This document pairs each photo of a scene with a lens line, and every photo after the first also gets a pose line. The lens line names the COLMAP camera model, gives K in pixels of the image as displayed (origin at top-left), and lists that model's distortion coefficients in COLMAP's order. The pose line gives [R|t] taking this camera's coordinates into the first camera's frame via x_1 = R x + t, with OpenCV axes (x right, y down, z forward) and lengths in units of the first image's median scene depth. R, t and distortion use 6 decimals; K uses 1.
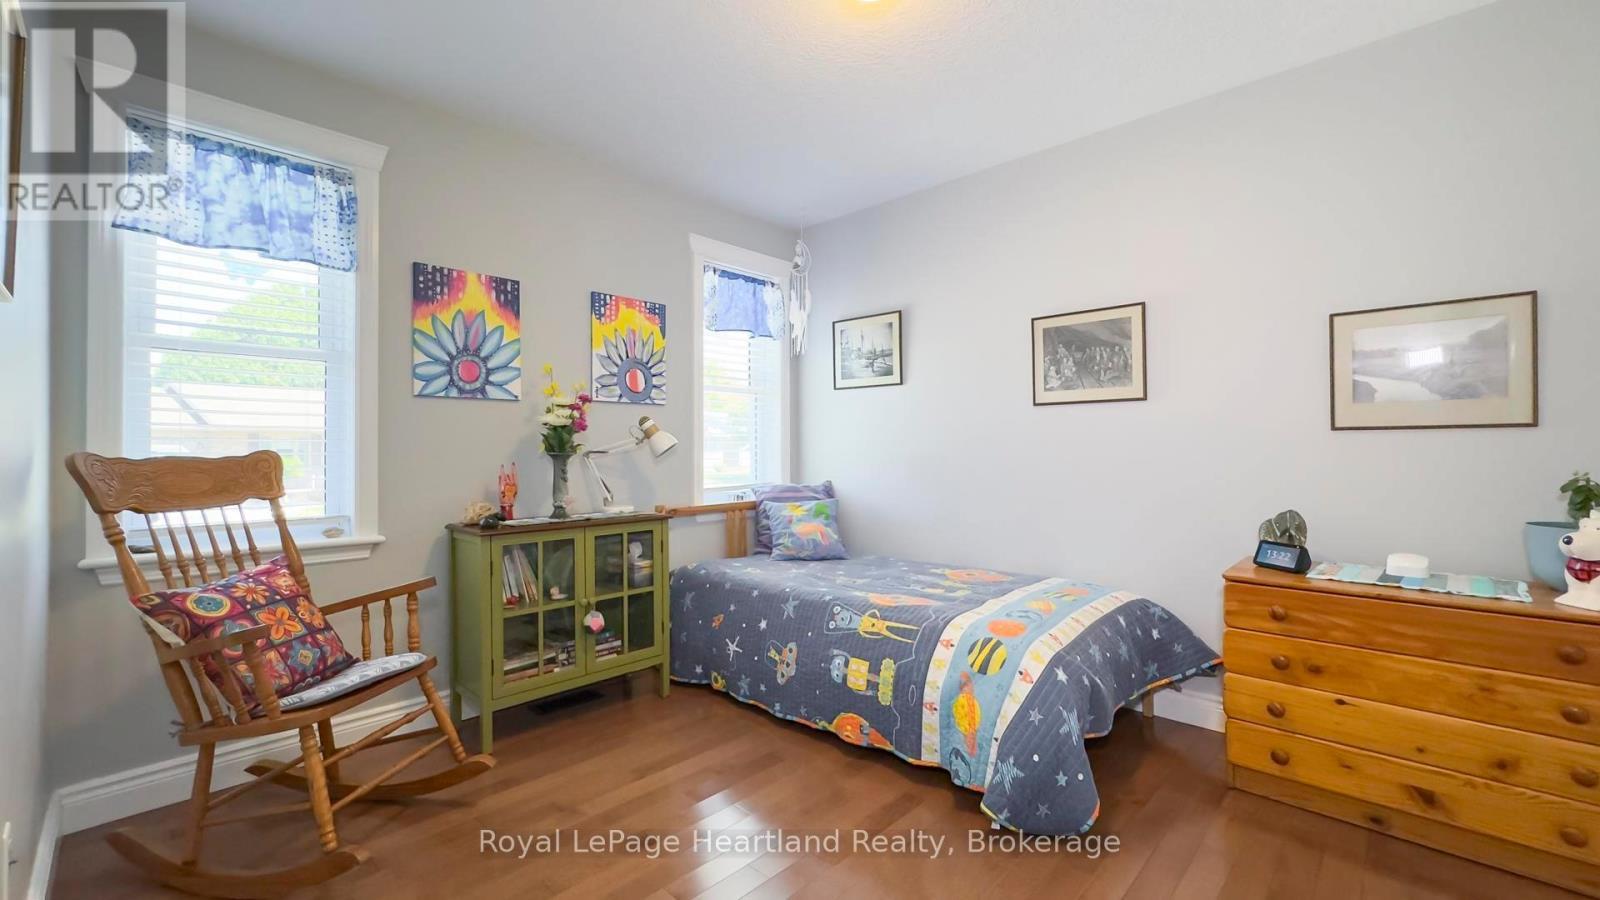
lens RADIAL K [[661.8, 0, 799.8], [0, 661.8, 447.9], [0, 0, 1]] dist [-0.003830, 0.000396]
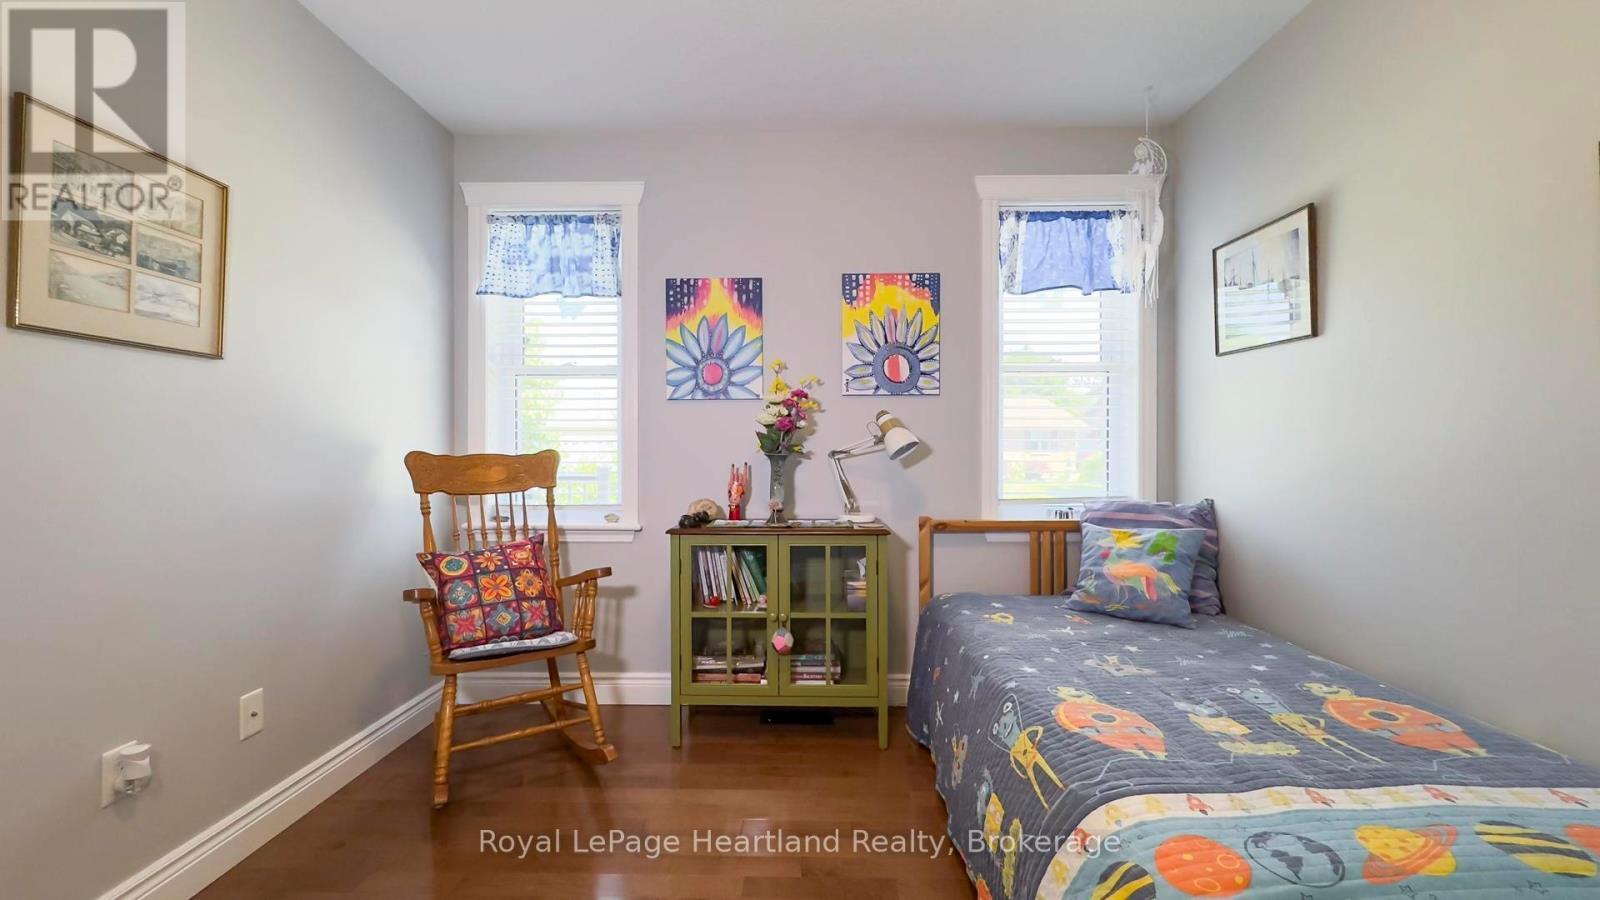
lens RADIAL K [[661.8, 0, 796.7], [0, 661.8, 446.5], [0, 0, 1]] dist [-0.003830, 0.000396]
pose [[0.667694, 0.006764, -0.744405, 0.366437], [0.000672, 0.999953, 0.009689, -0.011255], [0.744435, -0.006969, 0.667658, 0.400701]]
